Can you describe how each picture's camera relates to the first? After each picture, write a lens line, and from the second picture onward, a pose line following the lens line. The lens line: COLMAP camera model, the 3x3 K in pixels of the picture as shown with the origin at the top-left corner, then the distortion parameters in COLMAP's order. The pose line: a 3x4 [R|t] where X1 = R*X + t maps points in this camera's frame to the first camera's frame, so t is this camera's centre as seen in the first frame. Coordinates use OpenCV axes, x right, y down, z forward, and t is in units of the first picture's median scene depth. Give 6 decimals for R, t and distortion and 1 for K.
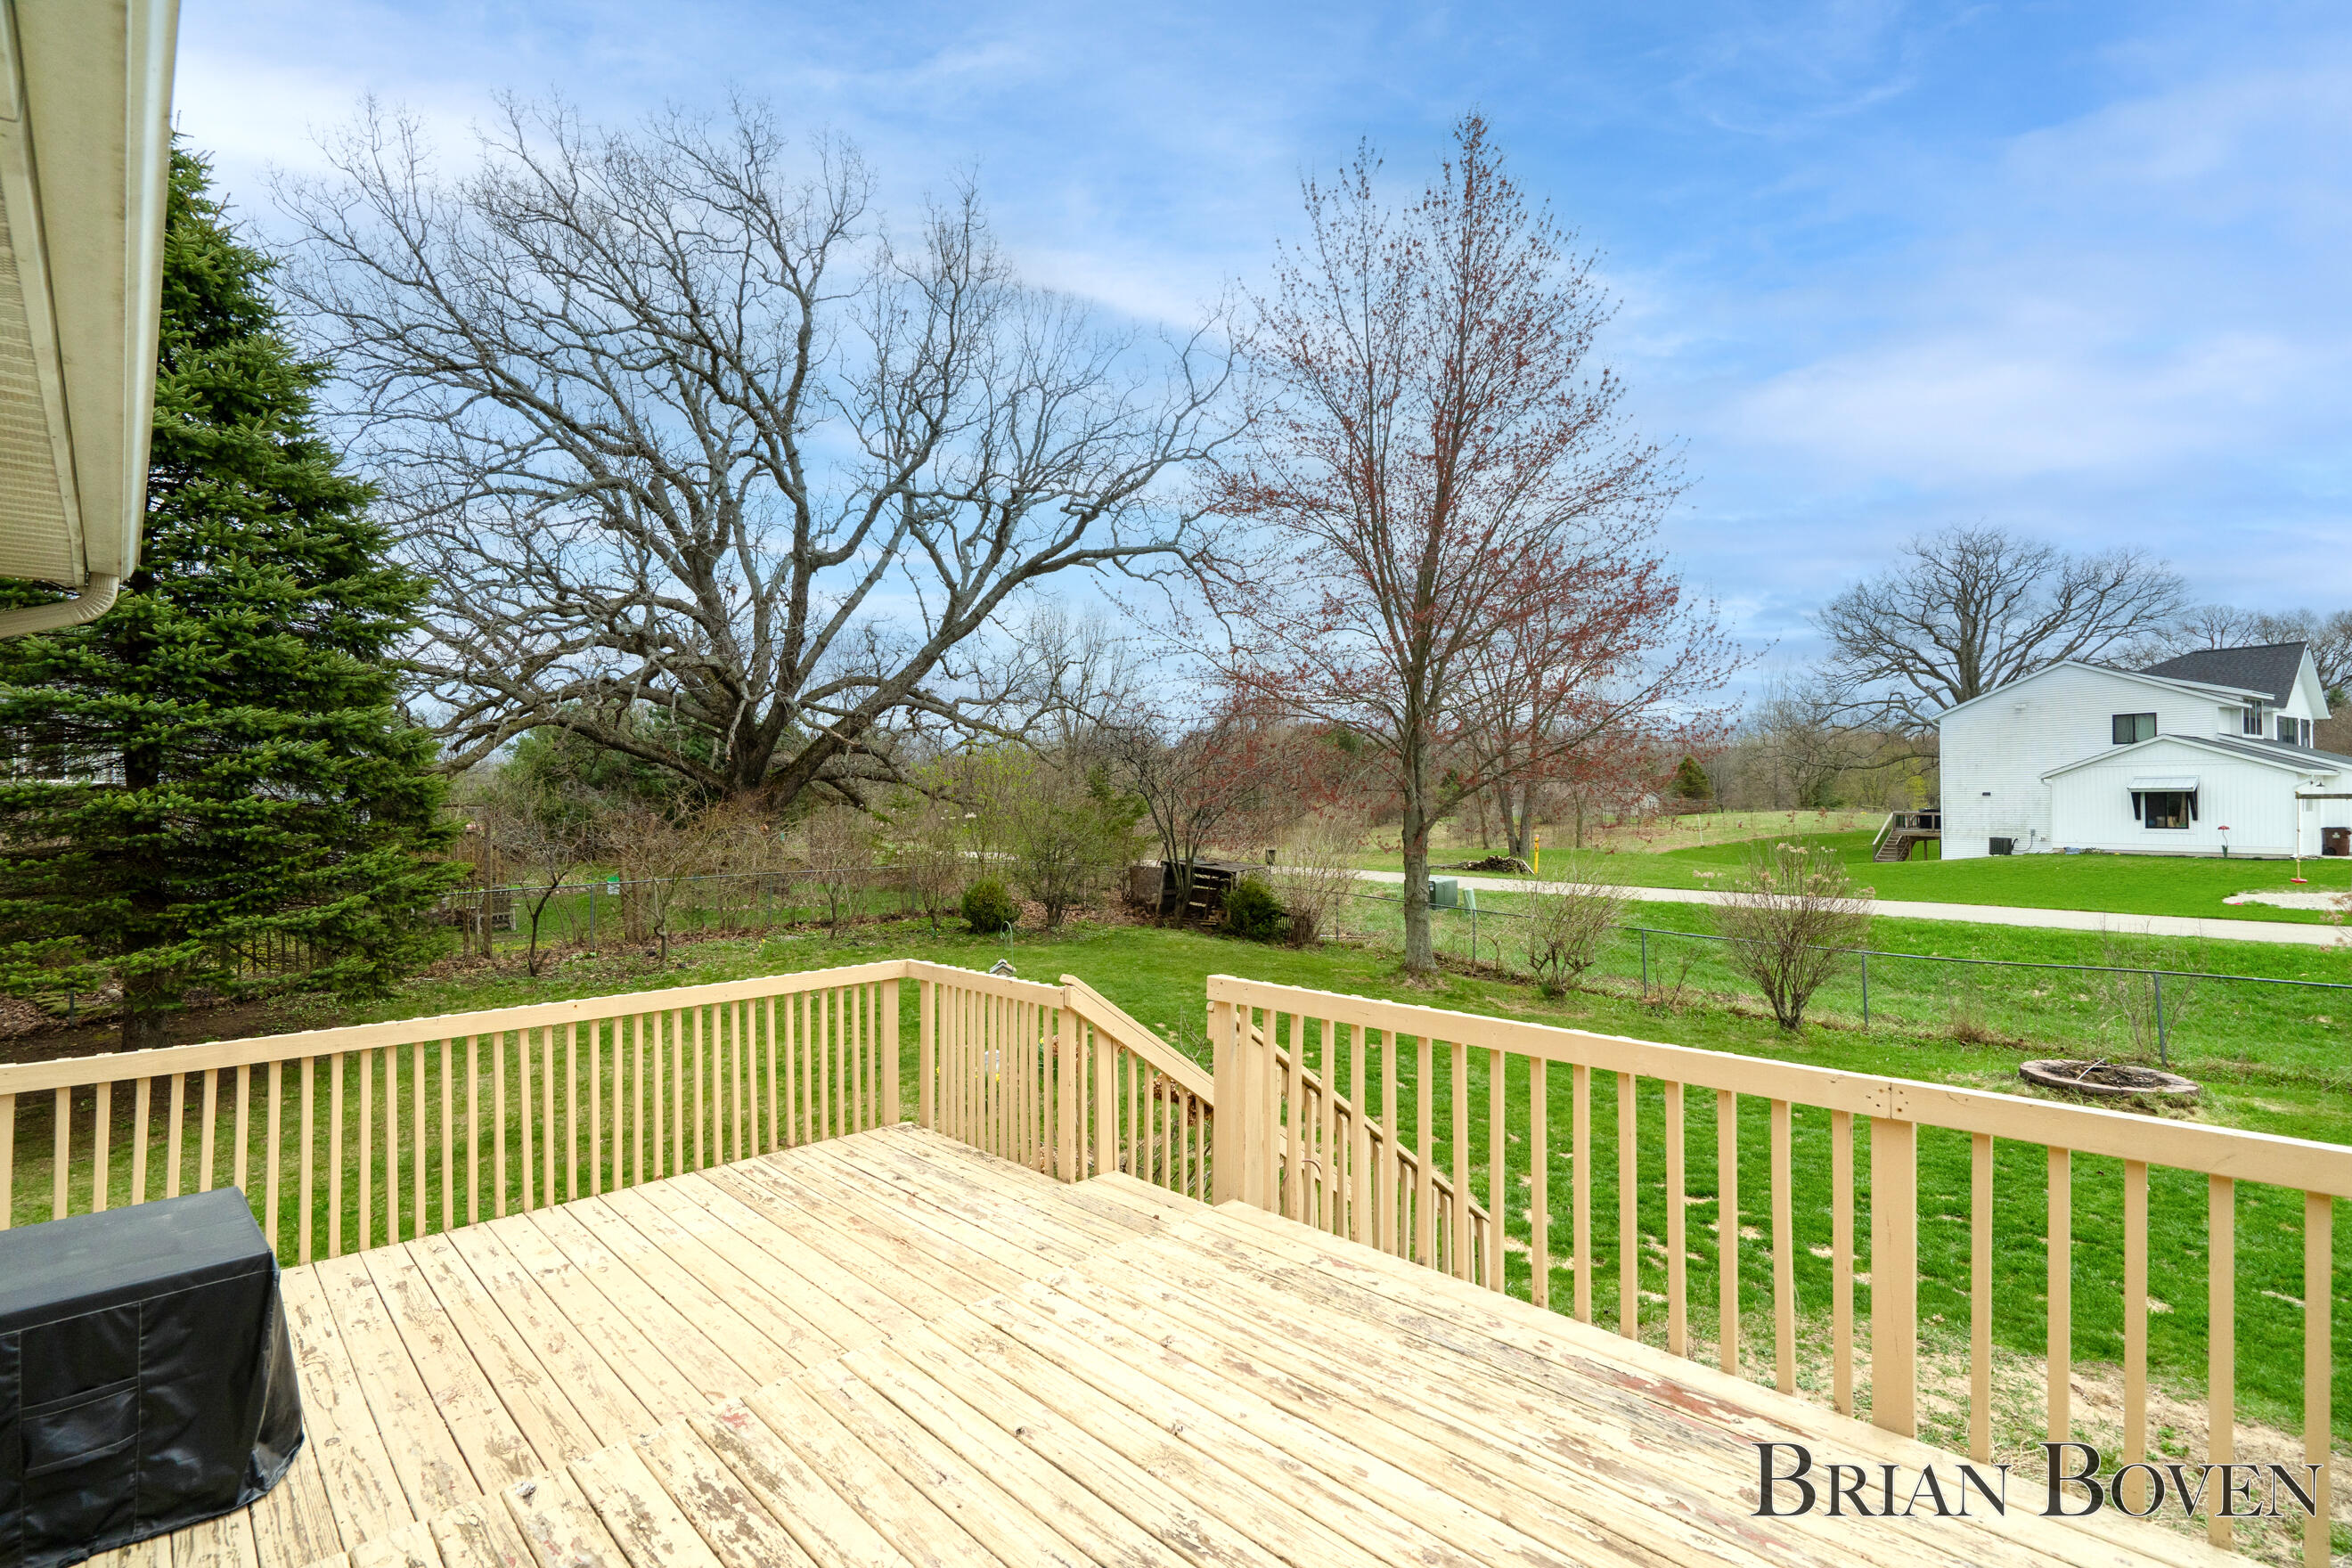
lens RADIAL K [[1067.4, 0, 1170.0], [0, 1067.4, 784.9], [0, 0, 1]] dist [-0.001512, 0.000434]
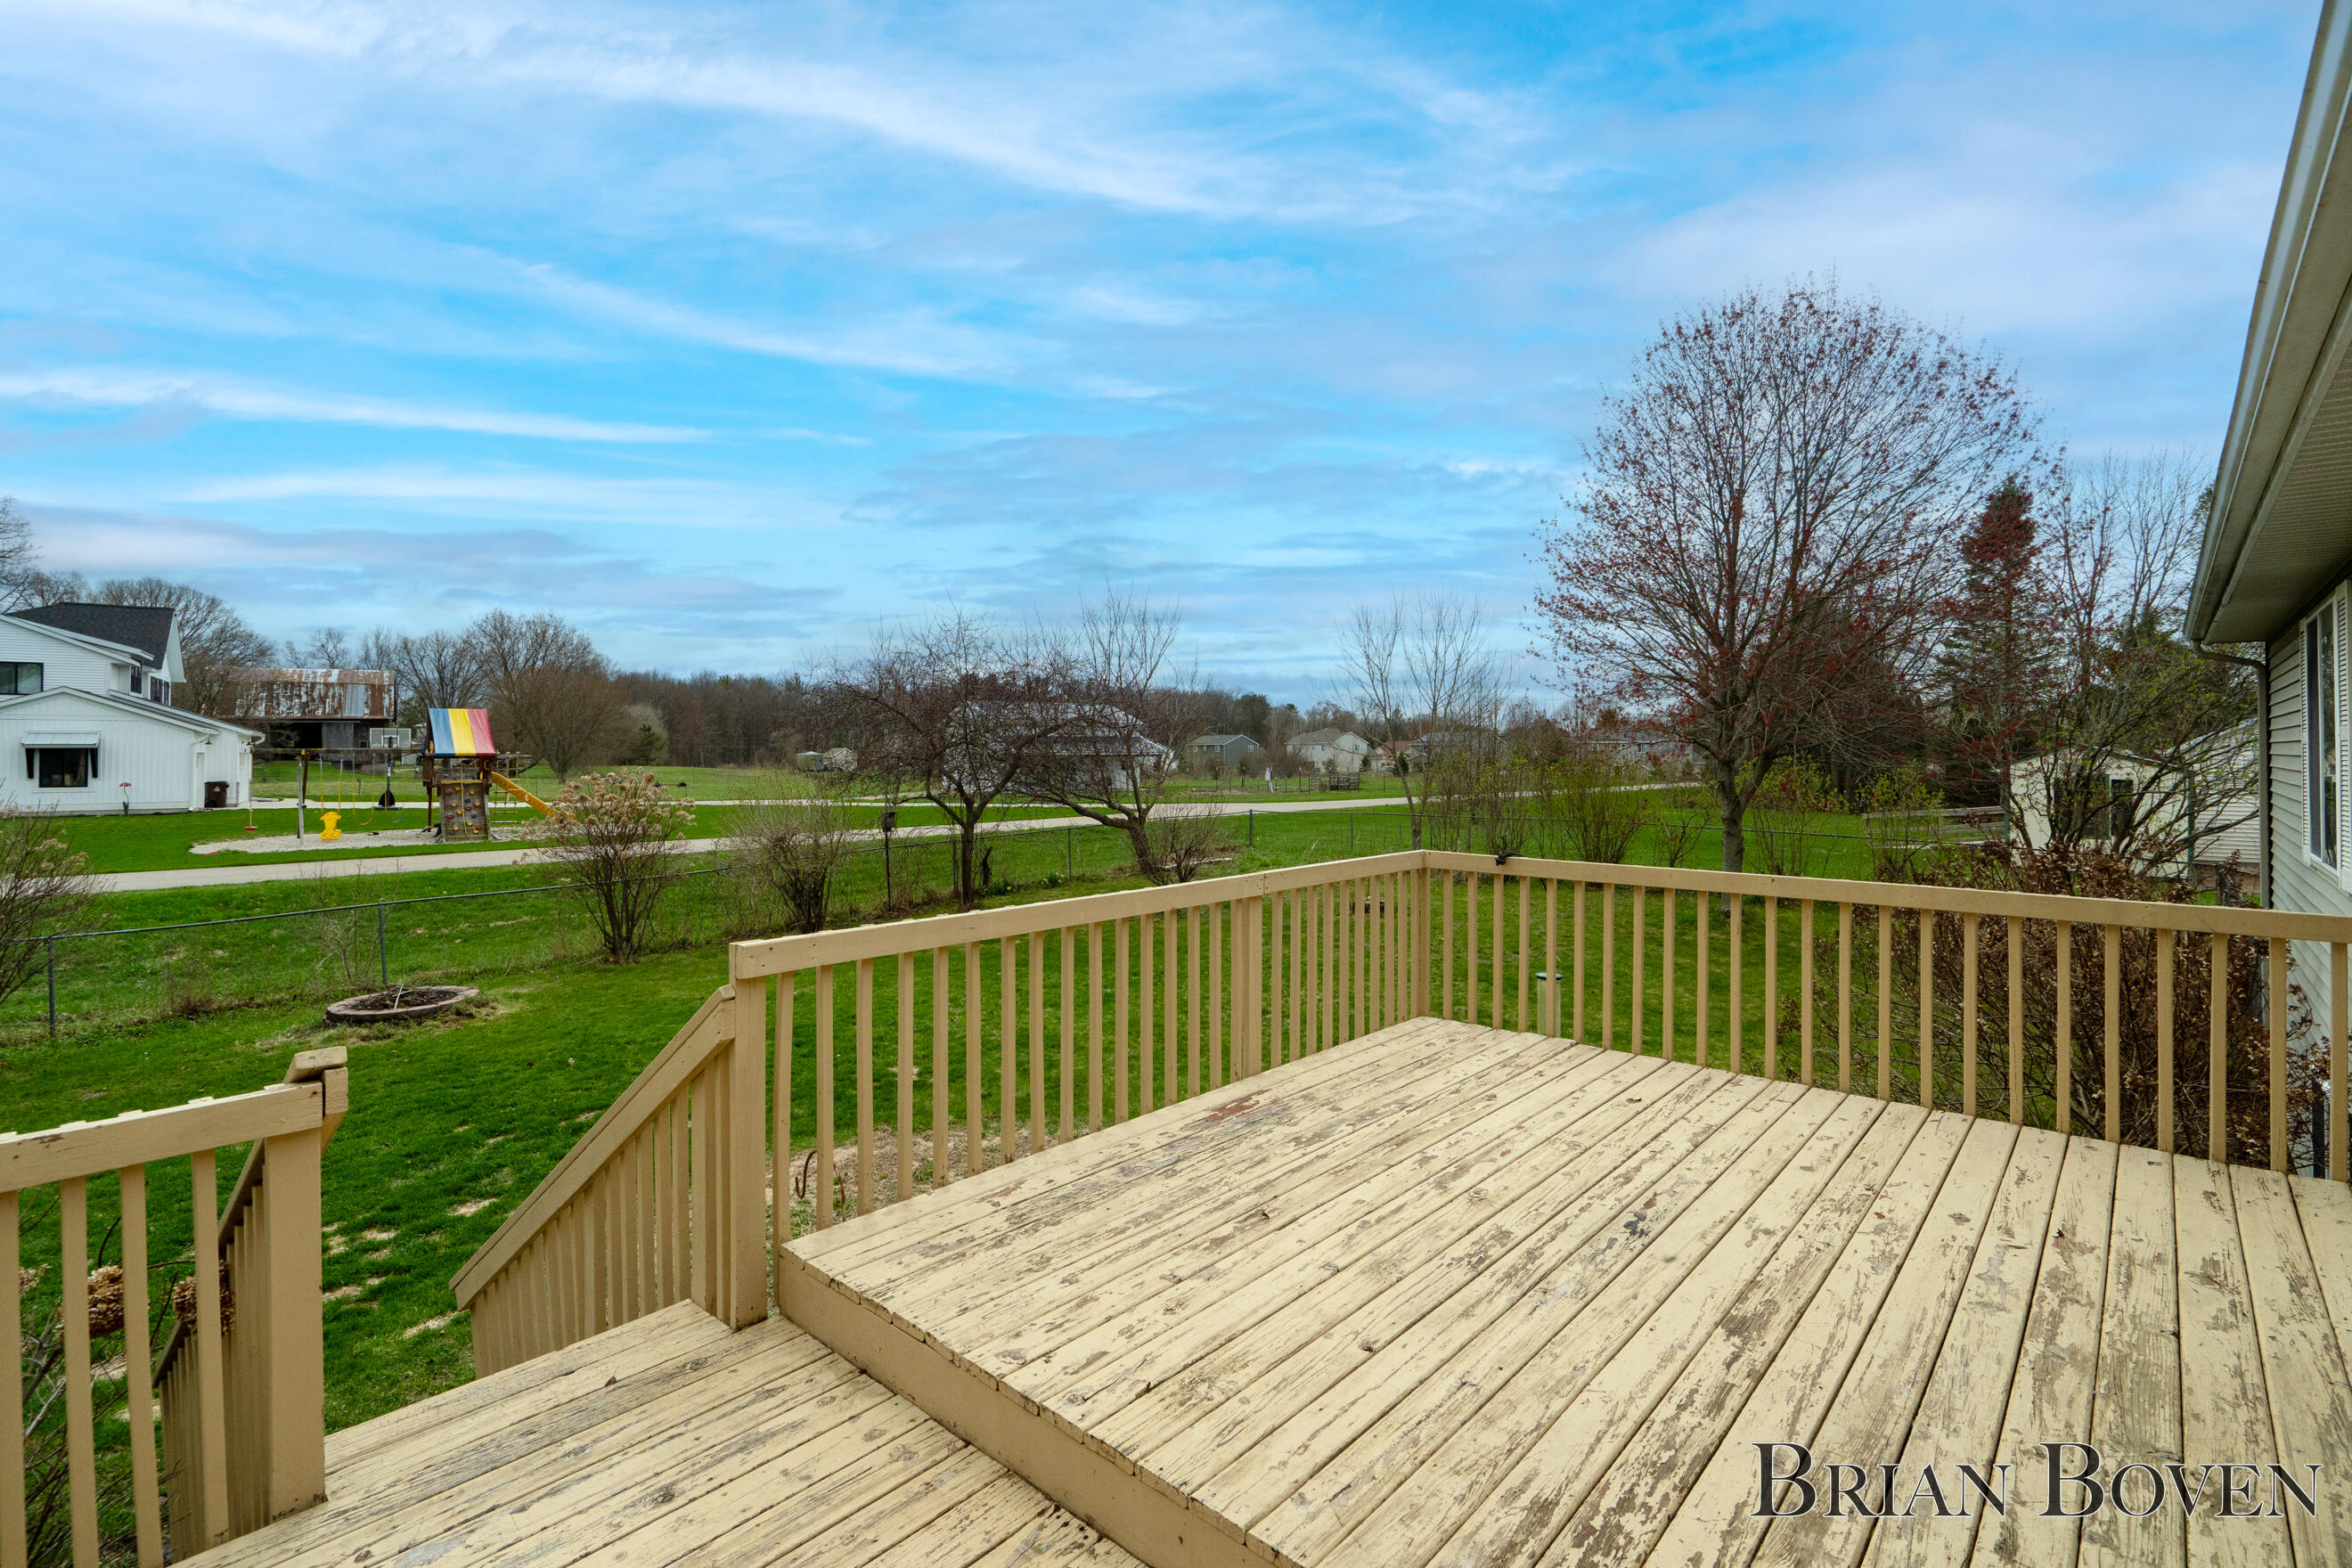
lens RADIAL K [[1067.4, 0, 1172.9], [0, 1067.4, 763.4], [0, 0, 1]] dist [-0.001512, 0.000434]
pose [[-0.047350, -0.004874, 0.998866, -0.155423], [-0.011877, 0.999920, 0.004316, 0.012441], [-0.998808, -0.011659, -0.047404, 0.177238]]
